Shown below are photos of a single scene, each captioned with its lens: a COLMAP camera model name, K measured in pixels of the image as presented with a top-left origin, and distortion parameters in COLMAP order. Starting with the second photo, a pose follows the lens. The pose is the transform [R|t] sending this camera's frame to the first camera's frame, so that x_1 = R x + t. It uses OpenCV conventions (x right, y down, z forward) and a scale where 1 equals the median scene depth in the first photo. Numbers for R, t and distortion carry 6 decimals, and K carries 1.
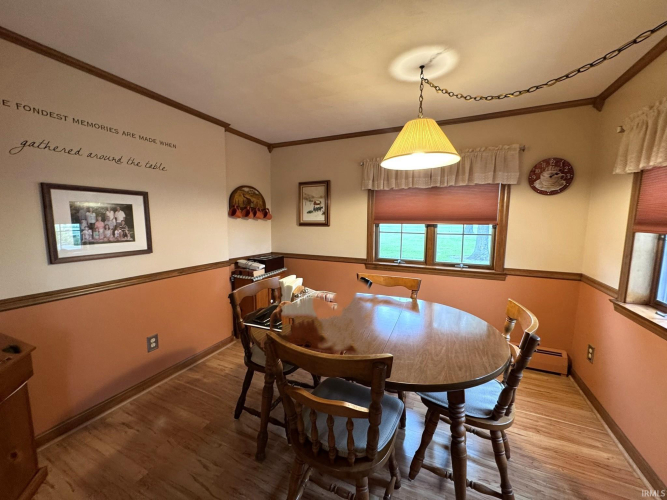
lens RADIAL K [[267.6, 0, 333.6], [0, 267.6, 247.4], [0, 0, 1]] dist [0.001181, 0.000138]
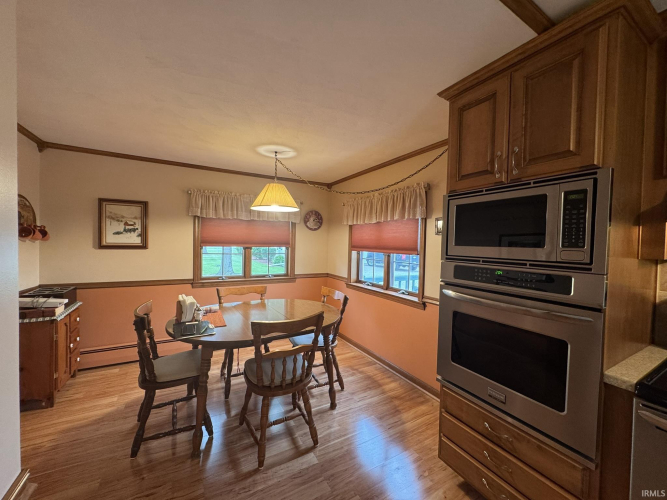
lens RADIAL K [[267.6, 0, 331.1], [0, 267.6, 249.3], [0, 0, 1]] dist [0.001181, 0.000138]
pose [[0.582703, -0.011066, 0.812610, -0.462830], [0.065859, 0.997262, -0.033645, -0.002805], [-0.810012, 0.073123, 0.581837, -0.098115]]
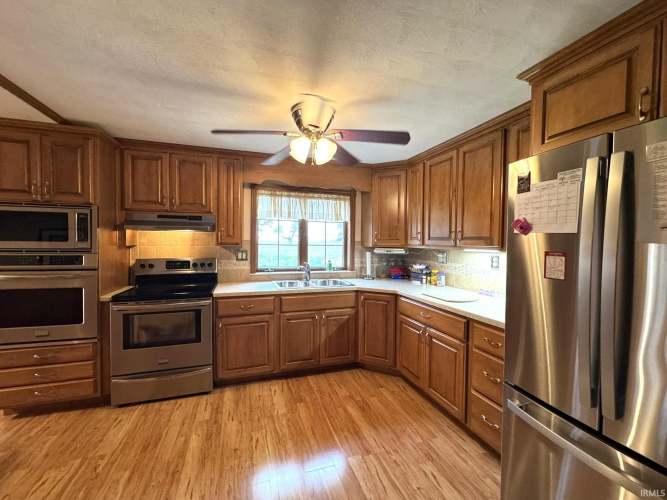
lens RADIAL K [[272.5, 0, 331.4], [0, 272.5, 249.7], [0, 0, 1]] dist [-0.005727, 0.001212]
pose [[-0.680684, -0.032509, 0.731856, -1.012764], [0.061383, 0.992971, 0.101198, -0.006424], [-0.730001, 0.113807, -0.673903, -0.147986]]
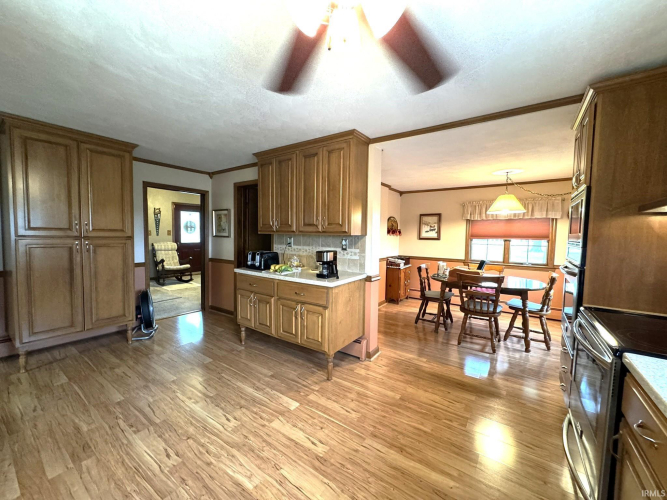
lens RADIAL K [[267.6, 0, 332.4], [0, 267.6, 247.7], [0, 0, 1]] dist [0.001181, 0.000138]
pose [[0.982570, 0.021328, -0.184667, -0.420105], [-0.032121, 0.997933, -0.055655, 0.096531], [0.183098, 0.060617, 0.981224, -0.888013]]
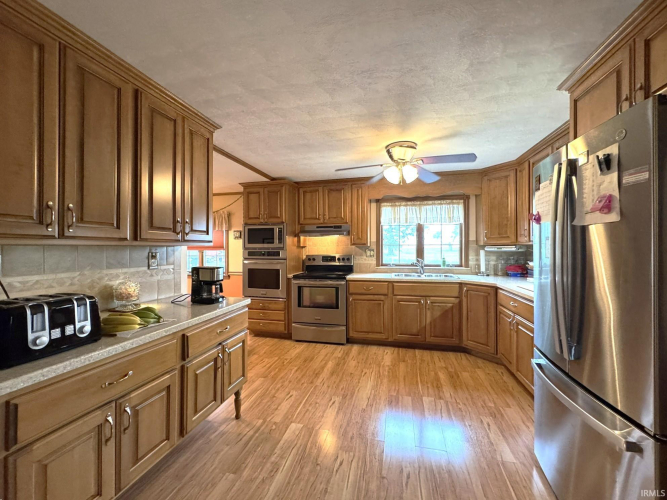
lens RADIAL K [[267.6, 0, 337.9], [0, 267.6, 249.4], [0, 0, 1]] dist [0.001181, 0.000138]
pose [[-0.200598, -0.008907, 0.979633, -1.362792], [0.104660, 0.994041, 0.030469, 0.024556], [-0.974067, 0.108641, -0.198471, -0.167617]]
